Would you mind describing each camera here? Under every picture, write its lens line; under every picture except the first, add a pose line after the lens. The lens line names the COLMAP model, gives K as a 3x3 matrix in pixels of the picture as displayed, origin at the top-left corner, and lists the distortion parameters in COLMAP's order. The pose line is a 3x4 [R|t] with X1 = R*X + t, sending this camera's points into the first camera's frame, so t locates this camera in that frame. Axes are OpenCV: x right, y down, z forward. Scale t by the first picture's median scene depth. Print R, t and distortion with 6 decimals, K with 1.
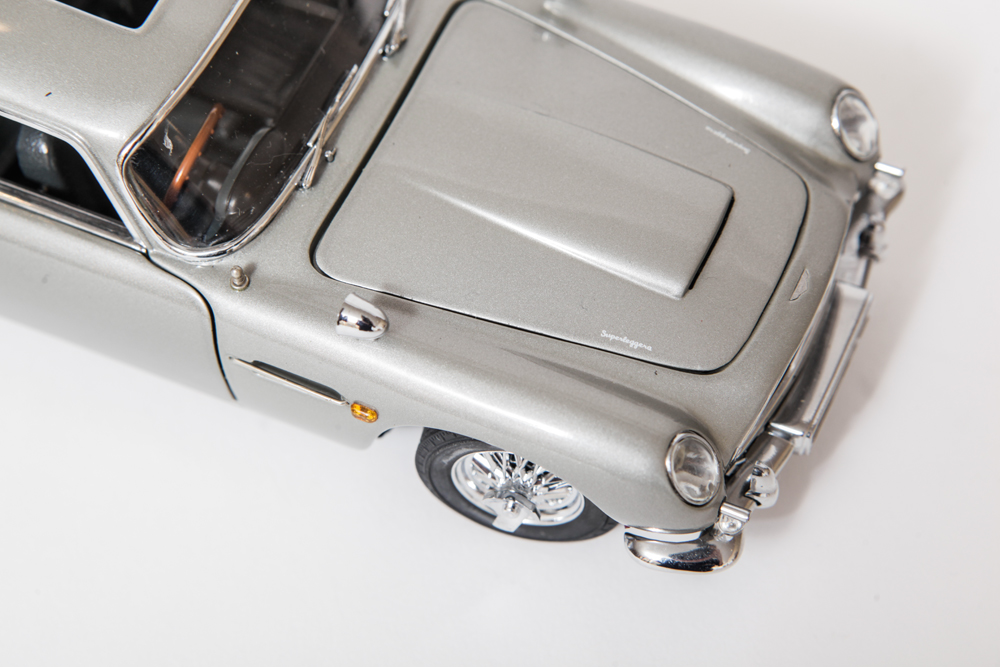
lens RADIAL K [[1969.4, 0, 500.0], [0, 1969.4, 333.5], [0, 0, 1]] dist [0.432755, 0.052741]
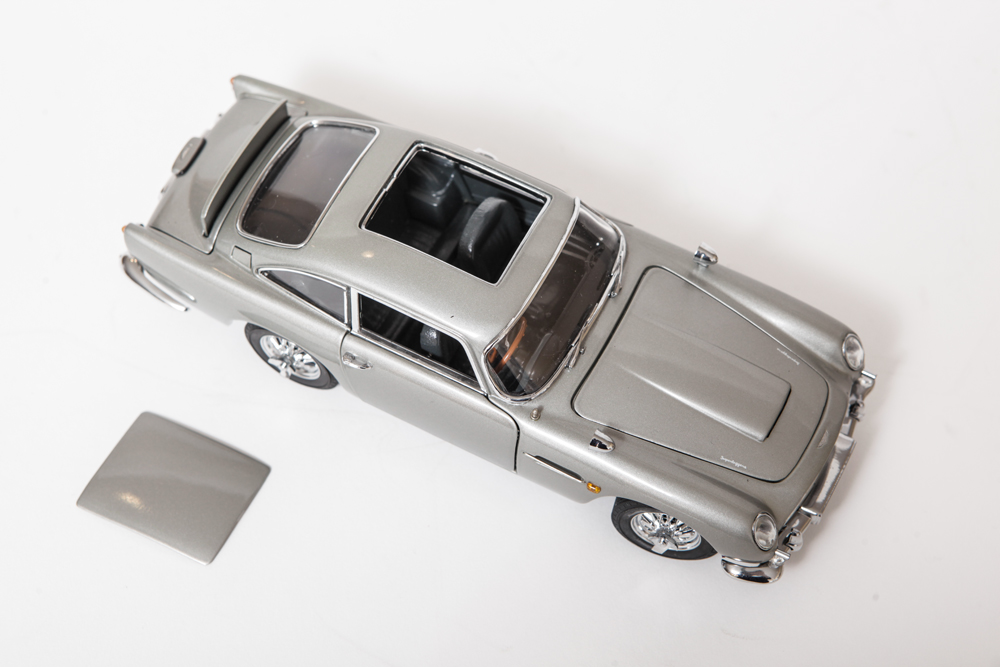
lens RADIAL K [[1969.4, 0, 500.0], [0, 1969.4, 333.5], [0, 0, 1]] dist [0.432755, 0.052741]
pose [[0.995226, 0.075781, 0.061510, -0.285215], [-0.077448, 0.996678, 0.025181, -0.149228], [-0.059397, -0.029824, 0.997789, -0.902523]]
